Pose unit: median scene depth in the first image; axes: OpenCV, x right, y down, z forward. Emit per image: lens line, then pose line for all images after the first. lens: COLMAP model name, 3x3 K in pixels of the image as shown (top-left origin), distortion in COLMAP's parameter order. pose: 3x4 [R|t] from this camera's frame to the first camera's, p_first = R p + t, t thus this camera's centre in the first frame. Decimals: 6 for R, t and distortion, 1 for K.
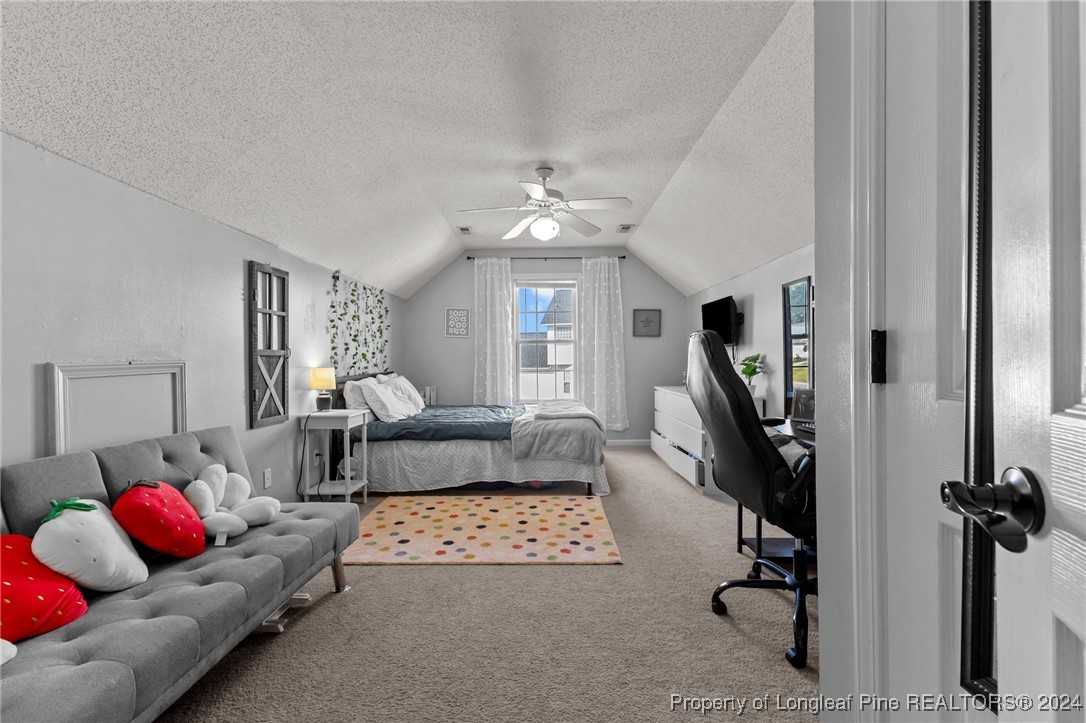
lens RADIAL K [[471.8, 0, 540.9], [0, 471.8, 355.5], [0, 0, 1]] dist [0.003510, 0.000310]
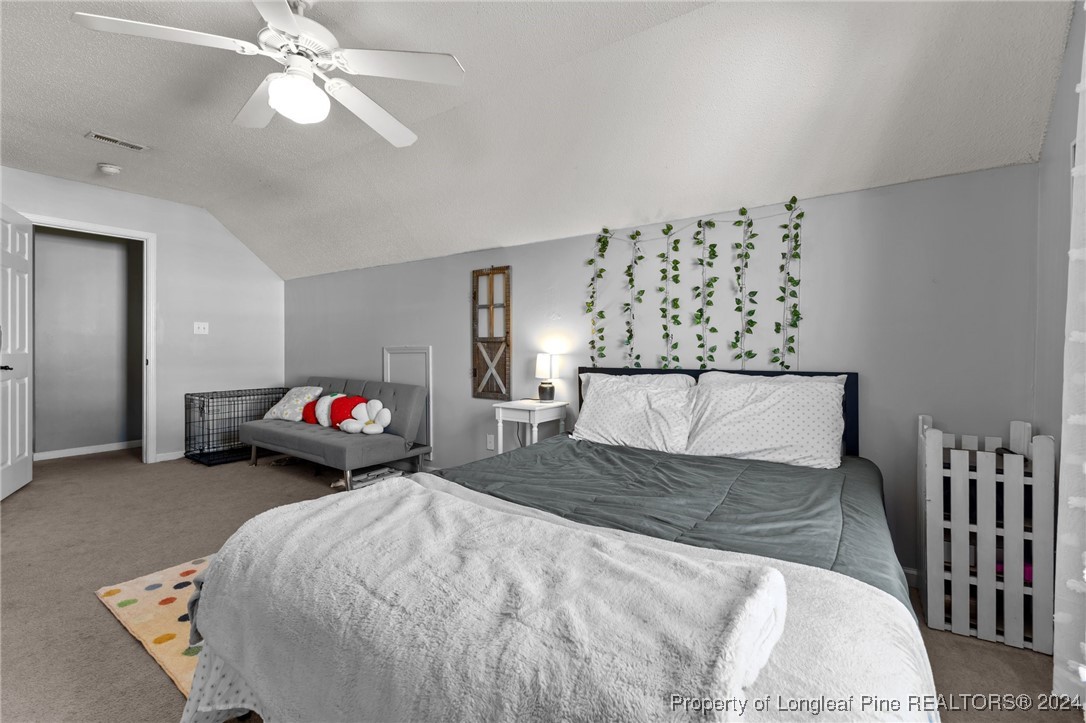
lens RADIAL K [[471.8, 0, 540.9], [0, 471.8, 355.5], [0, 0, 1]] dist [0.003510, 0.000310]
pose [[-0.557258, 0.013355, -0.830232, 0.354887], [0.004451, 0.999904, 0.013097, 0.019586], [0.830327, 0.003603, -0.557265, 1.786874]]
